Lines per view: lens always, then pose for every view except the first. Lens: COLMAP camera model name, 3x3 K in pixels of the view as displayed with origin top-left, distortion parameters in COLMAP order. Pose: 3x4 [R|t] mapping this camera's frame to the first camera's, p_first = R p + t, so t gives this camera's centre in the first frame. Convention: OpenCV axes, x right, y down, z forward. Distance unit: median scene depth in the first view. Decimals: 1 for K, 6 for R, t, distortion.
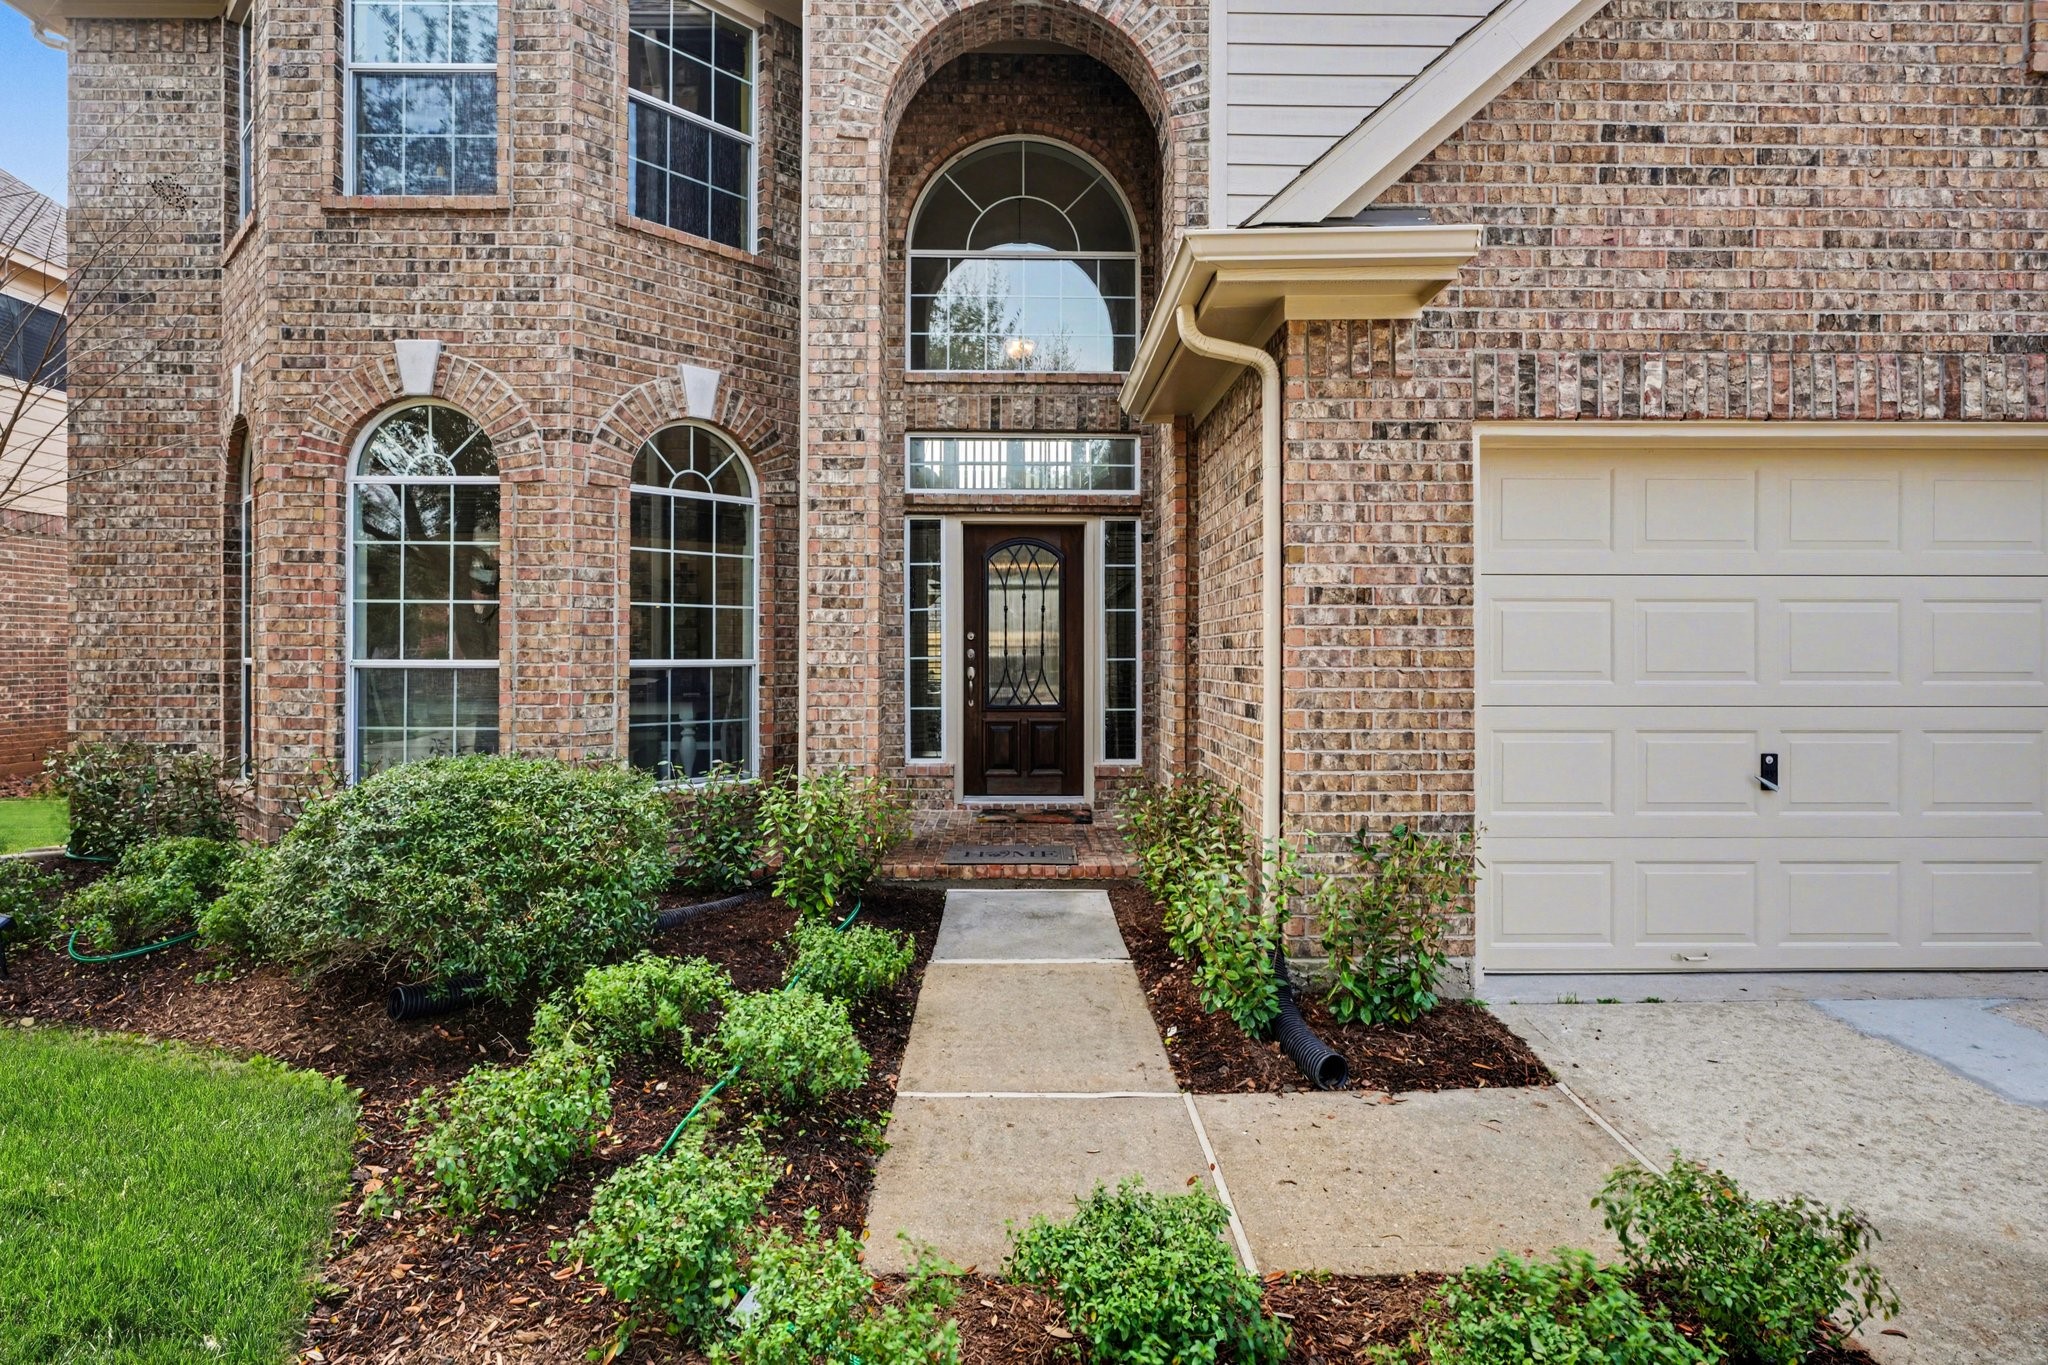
lens RADIAL K [[934.1, 0, 1014.6], [0, 934.1, 647.4], [0, 0, 1]] dist [-0.002635, 0.000603]
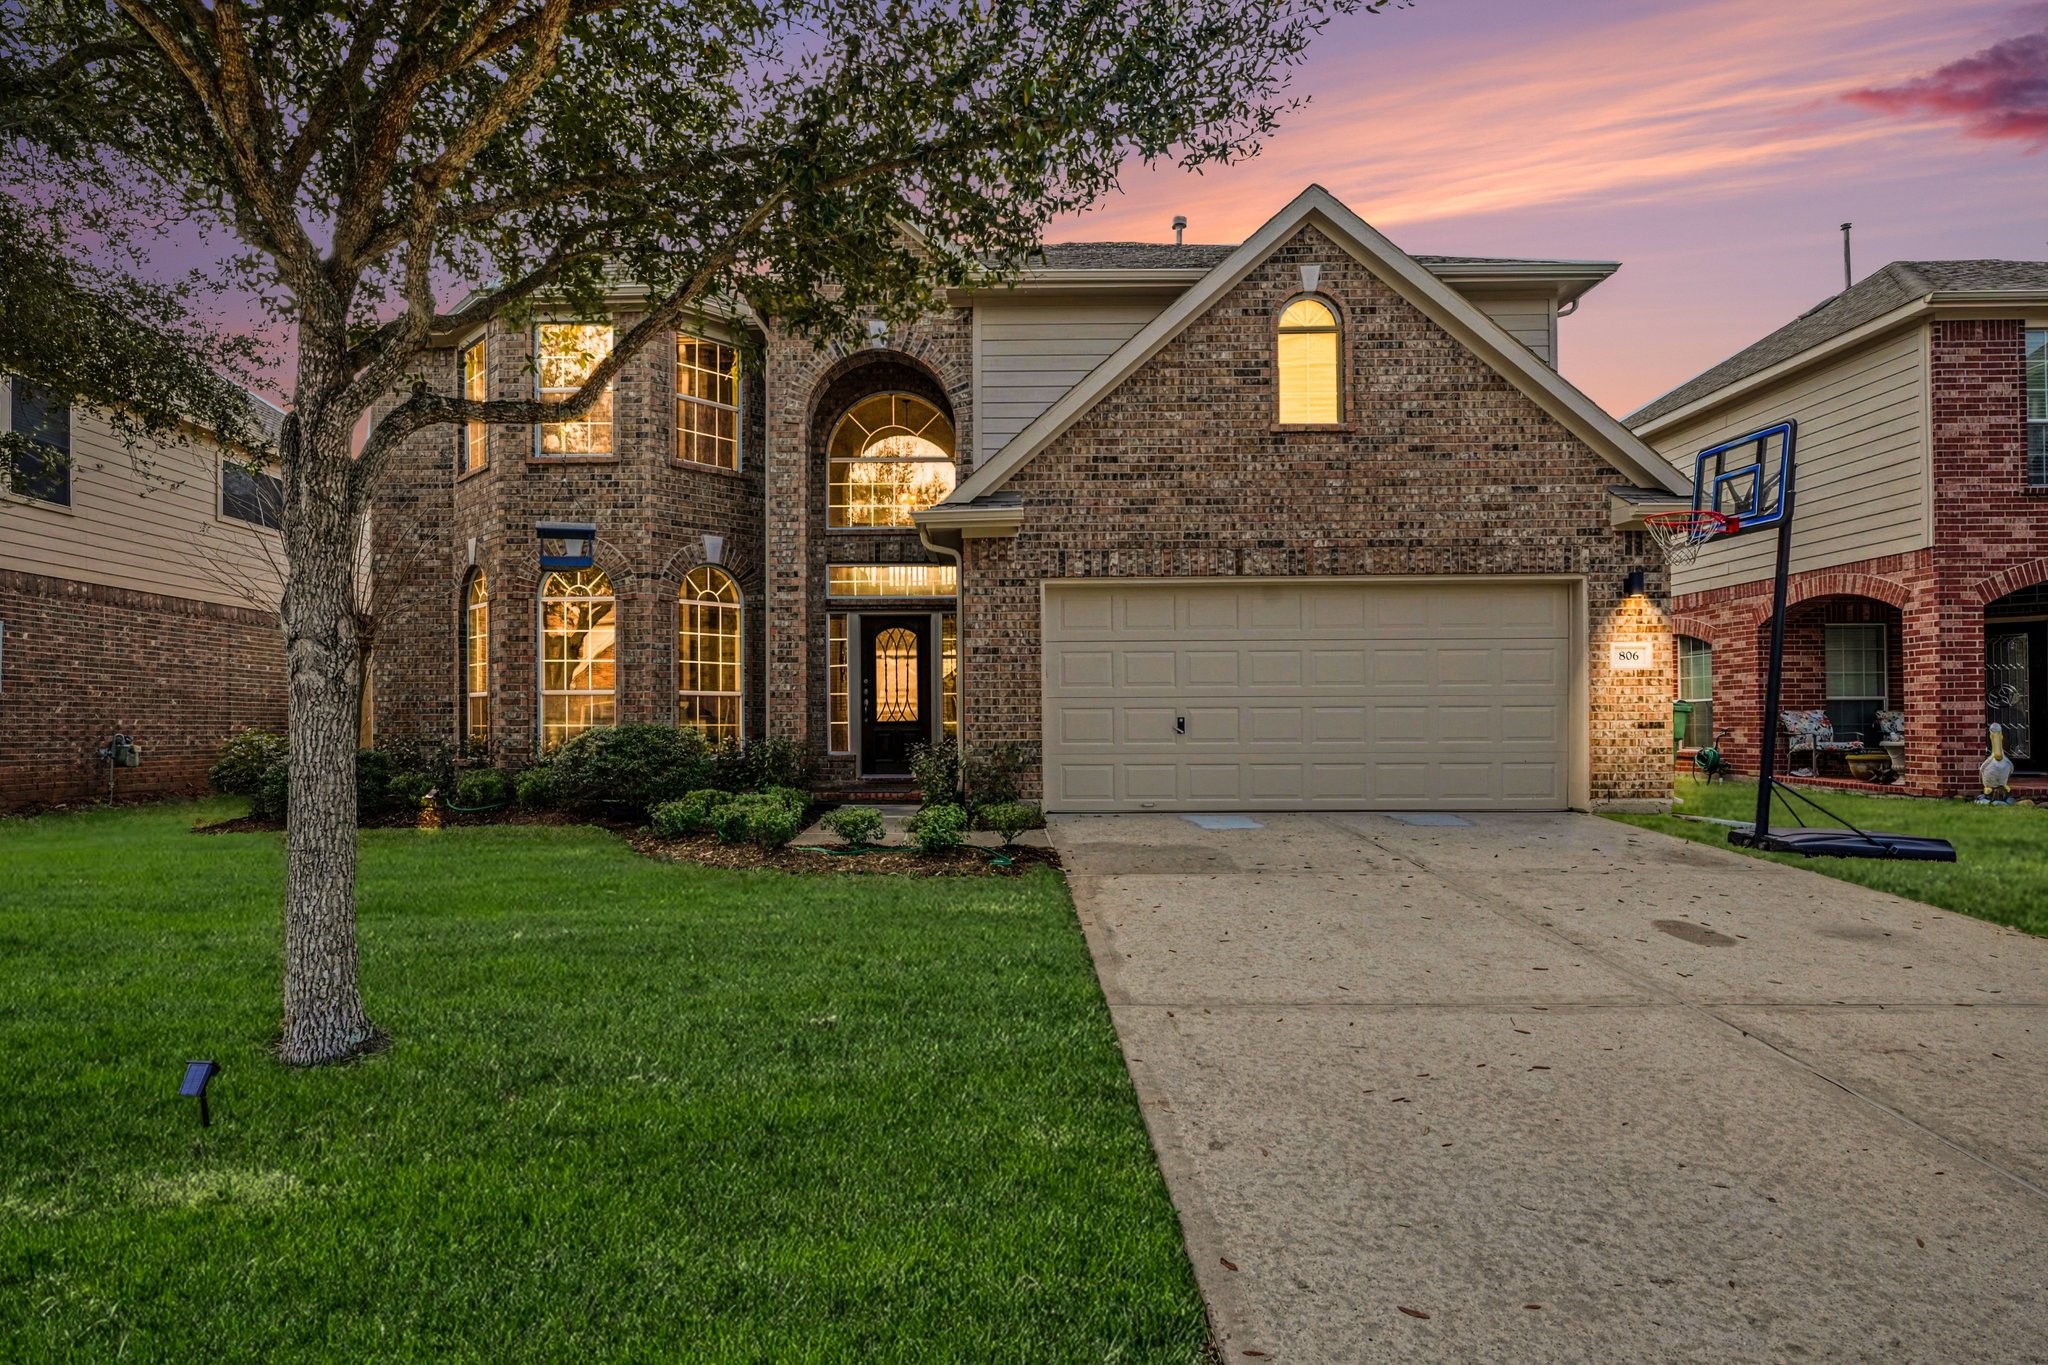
lens RADIAL K [[929.1, 0, 952.1], [0, 929.1, 719.5], [0, 0, 1]] dist [-0.001382, 0.000446]
pose [[0.999525, -0.006569, -0.030125, 0.220825], [0.006474, 0.999974, -0.003241, 0.087492], [0.030145, 0.003045, 0.999541, -0.948817]]
